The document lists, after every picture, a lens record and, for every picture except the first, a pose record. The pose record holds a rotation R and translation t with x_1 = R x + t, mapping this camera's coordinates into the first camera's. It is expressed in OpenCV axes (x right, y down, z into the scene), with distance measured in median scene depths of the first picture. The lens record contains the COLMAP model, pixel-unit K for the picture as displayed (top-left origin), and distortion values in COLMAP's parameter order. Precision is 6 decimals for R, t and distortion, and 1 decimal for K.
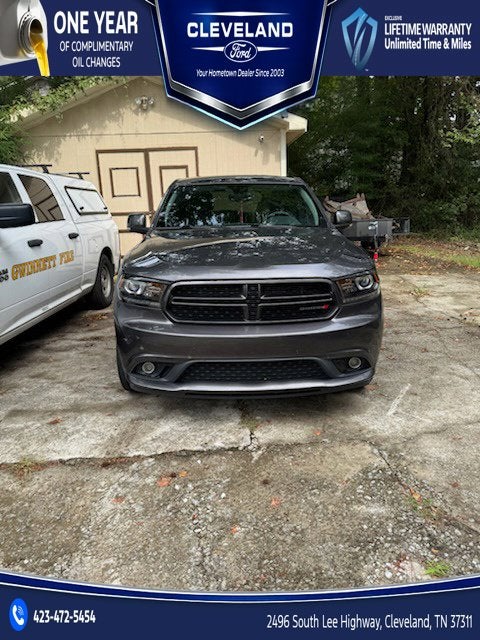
lens RADIAL K [[445.6, 0, 259.8], [0, 445.6, 316.2], [0, 0, 1]] dist [0.017108, -0.022703]
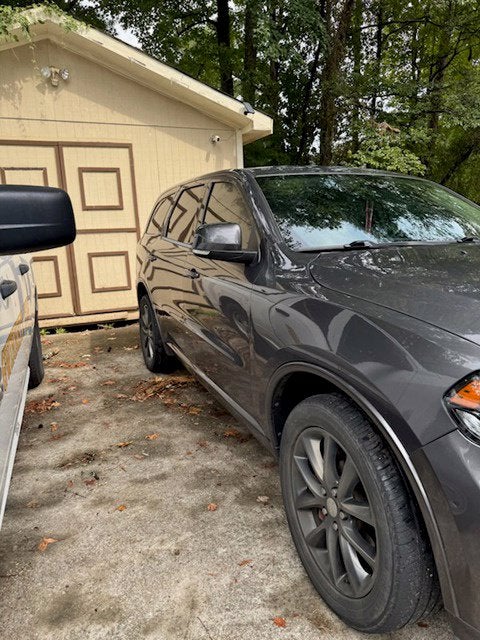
lens RADIAL K [[445.6, 0, 239.8], [0, 445.6, 319.6], [0, 0, 1]] dist [0.017108, -0.022703]
pose [[0.945236, -0.062736, 0.320303, -0.226259], [0.079320, 0.996087, -0.038980, -0.050678], [-0.316604, 0.062251, 0.946513, 0.269740]]
